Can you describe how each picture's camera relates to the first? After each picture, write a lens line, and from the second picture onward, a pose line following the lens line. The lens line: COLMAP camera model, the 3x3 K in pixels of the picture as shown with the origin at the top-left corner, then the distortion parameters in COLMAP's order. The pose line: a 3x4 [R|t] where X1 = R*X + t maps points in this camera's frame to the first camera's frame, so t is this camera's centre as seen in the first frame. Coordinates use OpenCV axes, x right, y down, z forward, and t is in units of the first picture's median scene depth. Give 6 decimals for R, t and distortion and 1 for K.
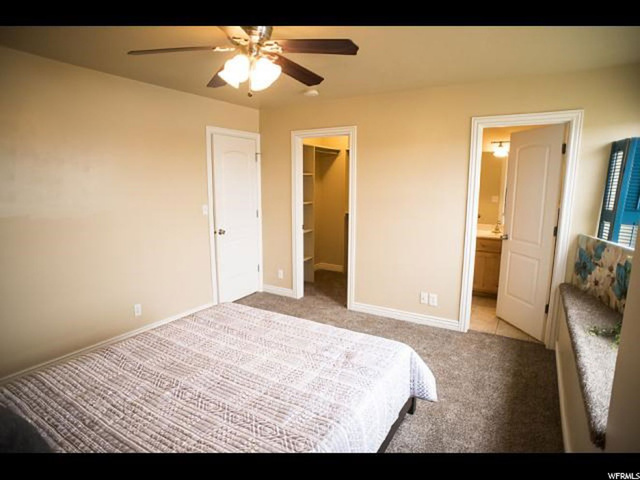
lens RADIAL K [[361.2, 0, 318.1], [0, 361.2, 237.8], [0, 0, 1]] dist [-0.105575, 0.068855]
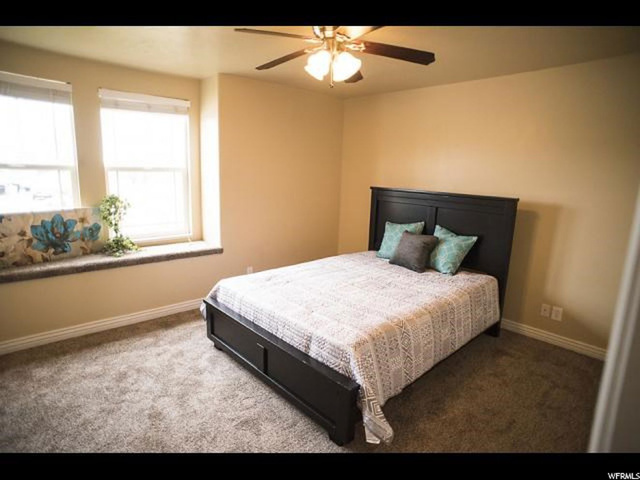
lens RADIAL K [[361.2, 0, 318.1], [0, 361.2, 237.8], [0, 0, 1]] dist [-0.105575, 0.068855]
pose [[-0.955921, -0.083279, 0.281566, -0.377151], [0.014221, 0.944678, 0.327690, -0.235605], [-0.293279, 0.317250, -0.901854, 1.596021]]
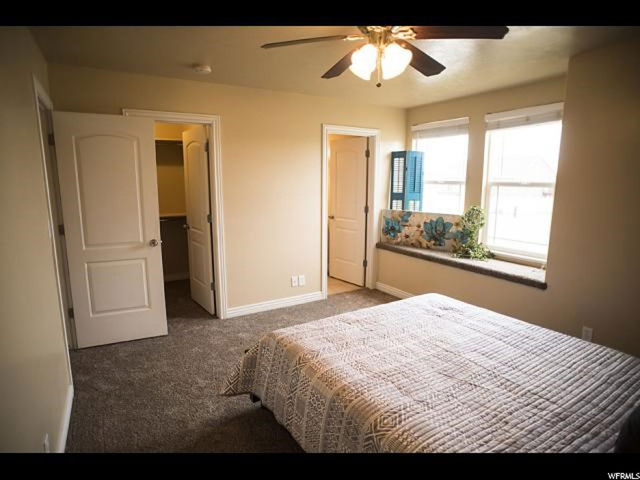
lens RADIAL K [[361.2, 0, 318.1], [0, 361.2, 237.8], [0, 0, 1]] dist [-0.105575, 0.068855]
pose [[0.460945, -0.147040, 0.875162, -0.877288], [0.141031, 0.985782, 0.091345, -0.079425], [-0.876151, 0.081320, 0.475128, 0.542267]]
